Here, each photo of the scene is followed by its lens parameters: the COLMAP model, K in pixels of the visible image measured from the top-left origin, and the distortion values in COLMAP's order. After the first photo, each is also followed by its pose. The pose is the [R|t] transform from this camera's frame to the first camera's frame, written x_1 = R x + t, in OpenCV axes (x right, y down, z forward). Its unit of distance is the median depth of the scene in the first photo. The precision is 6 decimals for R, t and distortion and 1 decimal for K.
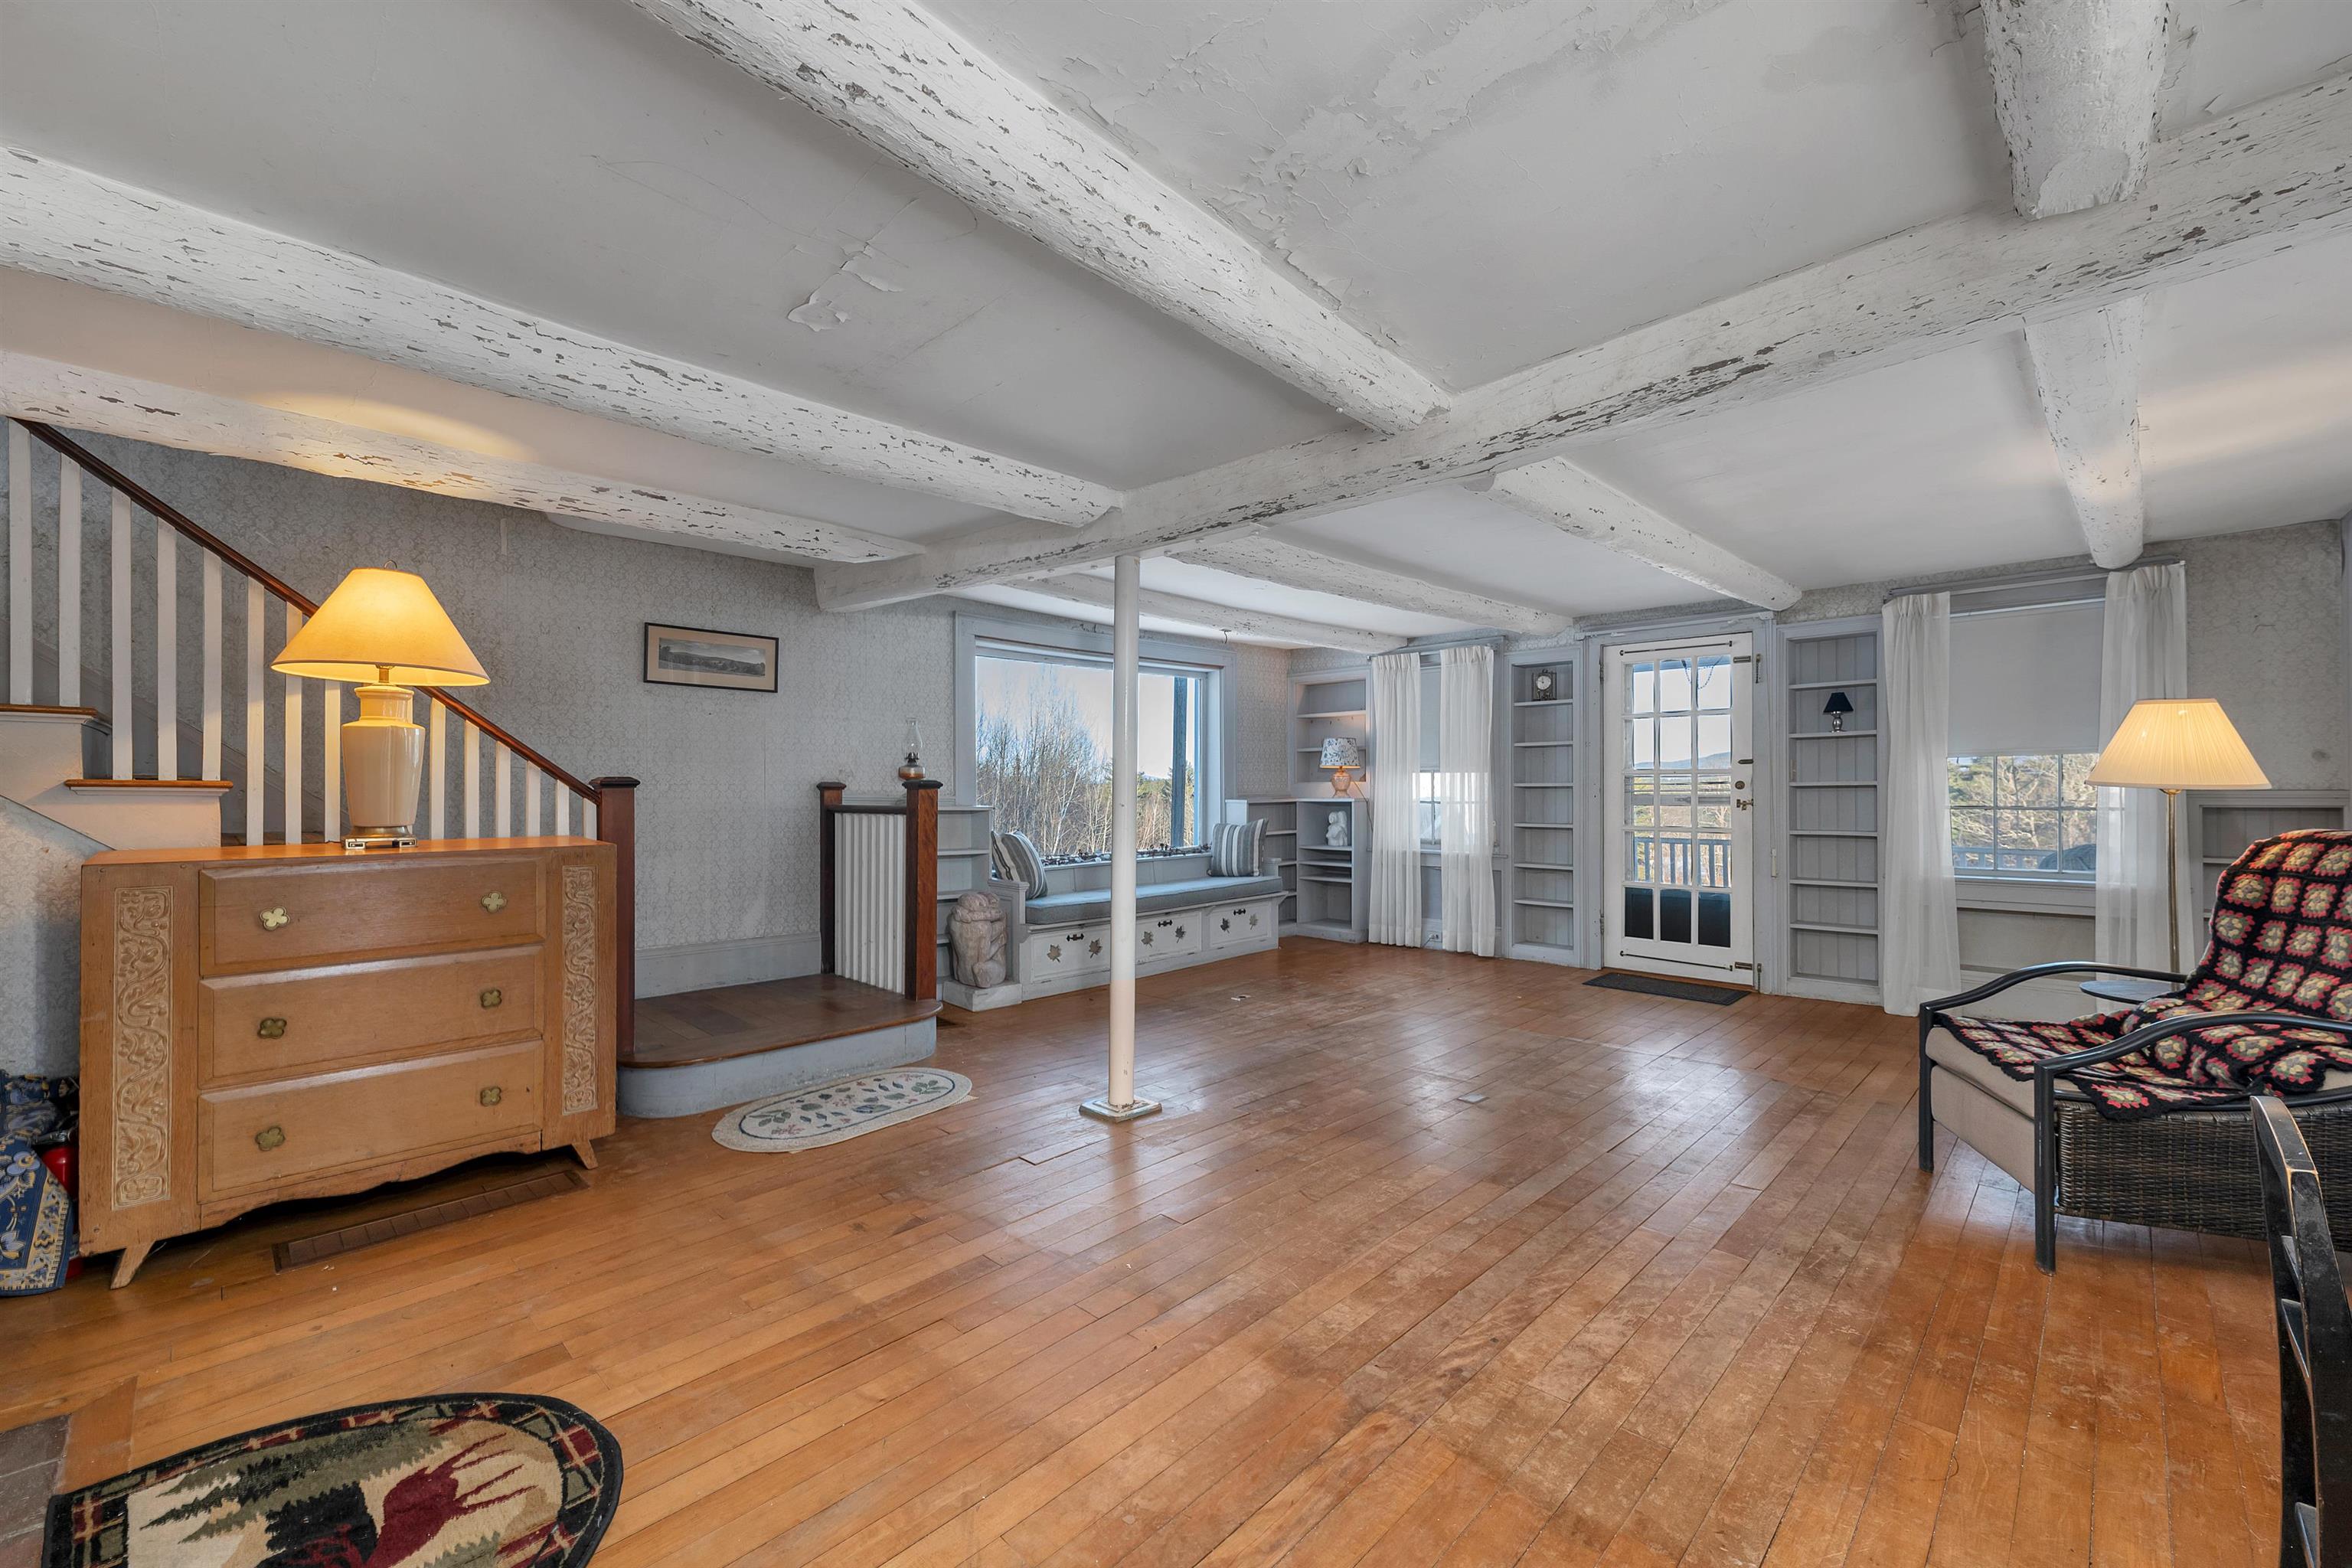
lens RADIAL K [[1003.7, 0, 1176.0], [0, 1003.7, 784.0], [0, 0, 1]] dist [-0.000322, 0.000124]
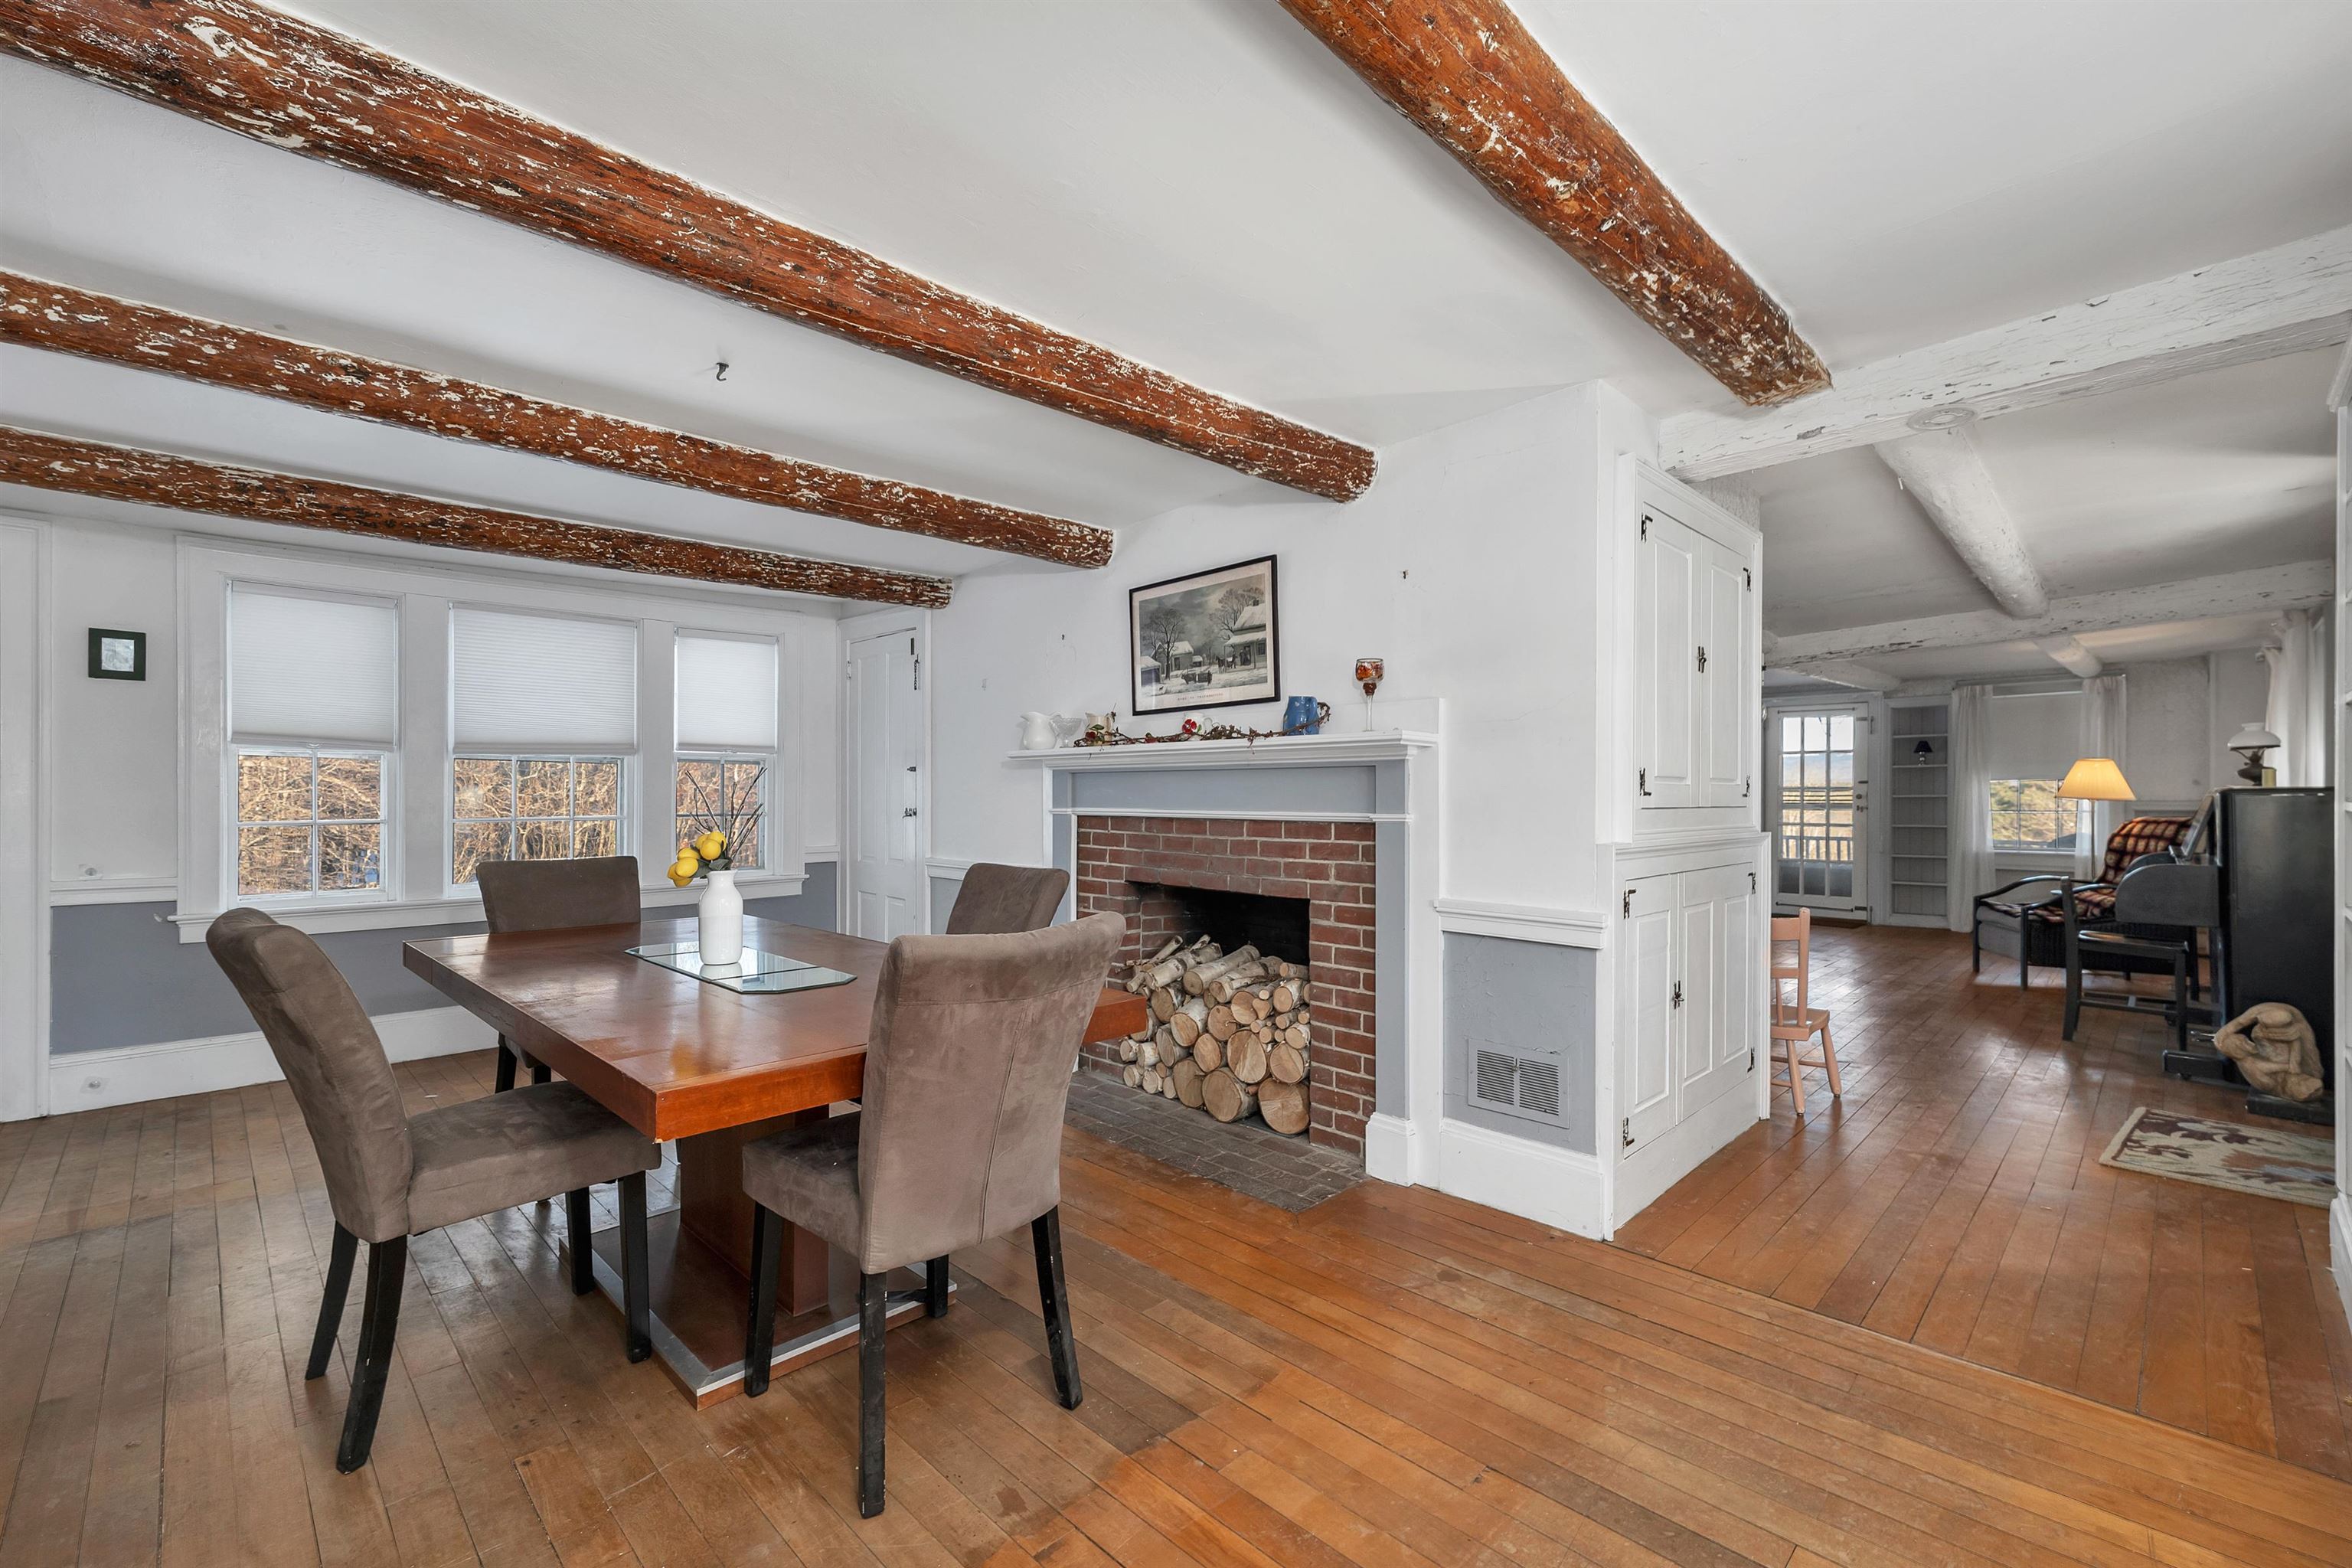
lens RADIAL K [[991.2, 0, 1173.4], [0, 991.2, 799.5], [0, 0, 1]] dist [-0.000399, -0.000537]
pose [[0.999225, 0.004259, -0.039138, -0.543817], [-0.003998, 0.999969, 0.006755, -0.001576], [0.039165, -0.006594, 0.999211, -0.725397]]
